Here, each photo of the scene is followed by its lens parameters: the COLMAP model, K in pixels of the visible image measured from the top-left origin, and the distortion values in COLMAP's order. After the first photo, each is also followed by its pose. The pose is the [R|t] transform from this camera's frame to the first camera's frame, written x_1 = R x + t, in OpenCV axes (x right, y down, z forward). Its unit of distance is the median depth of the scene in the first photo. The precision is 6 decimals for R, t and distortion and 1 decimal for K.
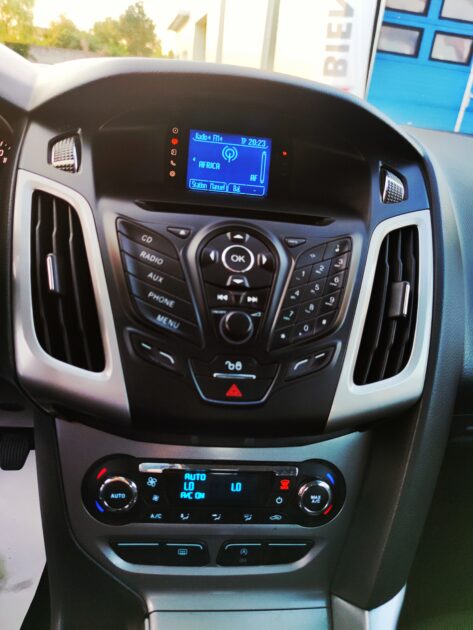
lens RADIAL K [[443.7, 0, 233.7], [0, 443.7, 312.9], [0, 0, 1]] dist [0.039239, -0.004276]
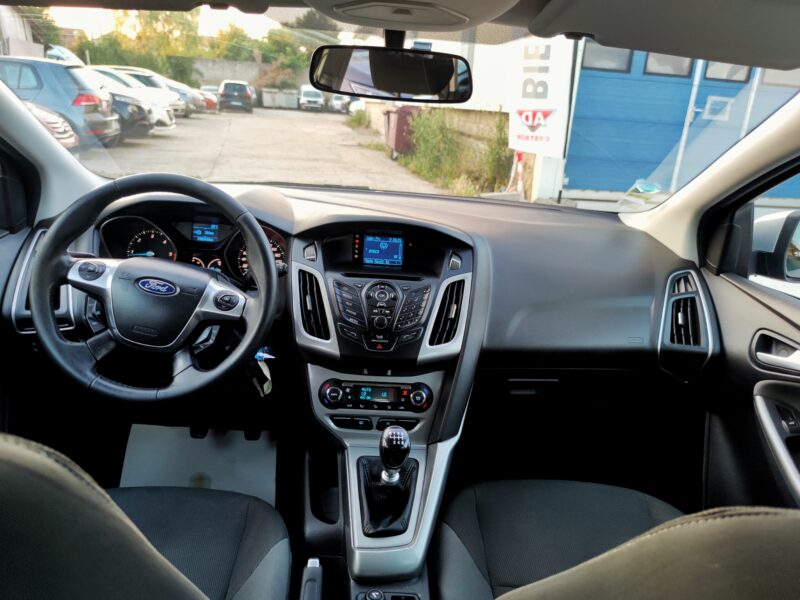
lens RADIAL K [[562.9, 0, 401.3], [0, 562.9, 304.5], [0, 0, 1]] dist [0.062412, -0.047095]
pose [[0.997763, -0.021216, -0.063400, 0.293881], [0.014008, 0.993605, -0.112039, 0.261465], [0.065372, 0.110900, 0.991679, -1.963856]]
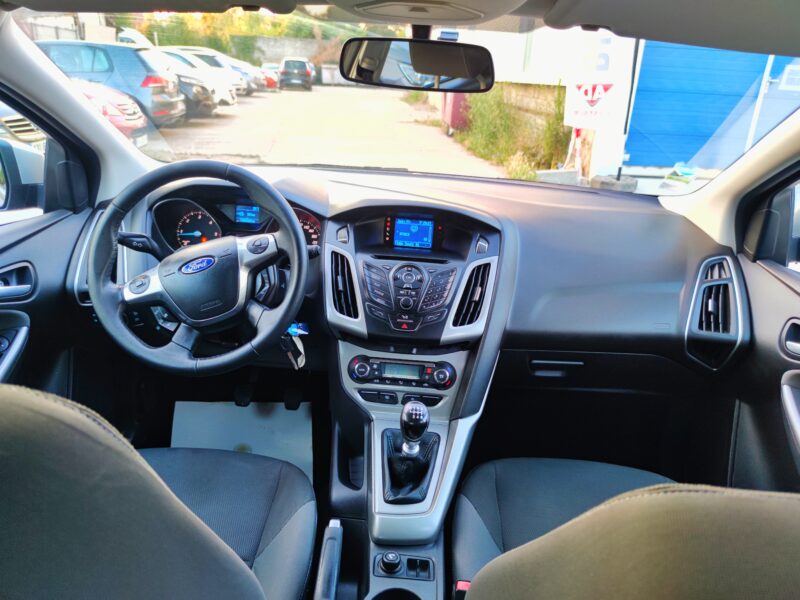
lens RADIAL K [[563.4, 0, 400.0], [0, 563.4, 300.0], [0, 0, 1]] dist [0.039239, -0.004276]
pose [[0.987189, 0.001938, -0.159543, 0.450480], [-0.014934, 0.996659, -0.080301, 0.254709], [0.158854, 0.081655, 0.983920, -2.074687]]
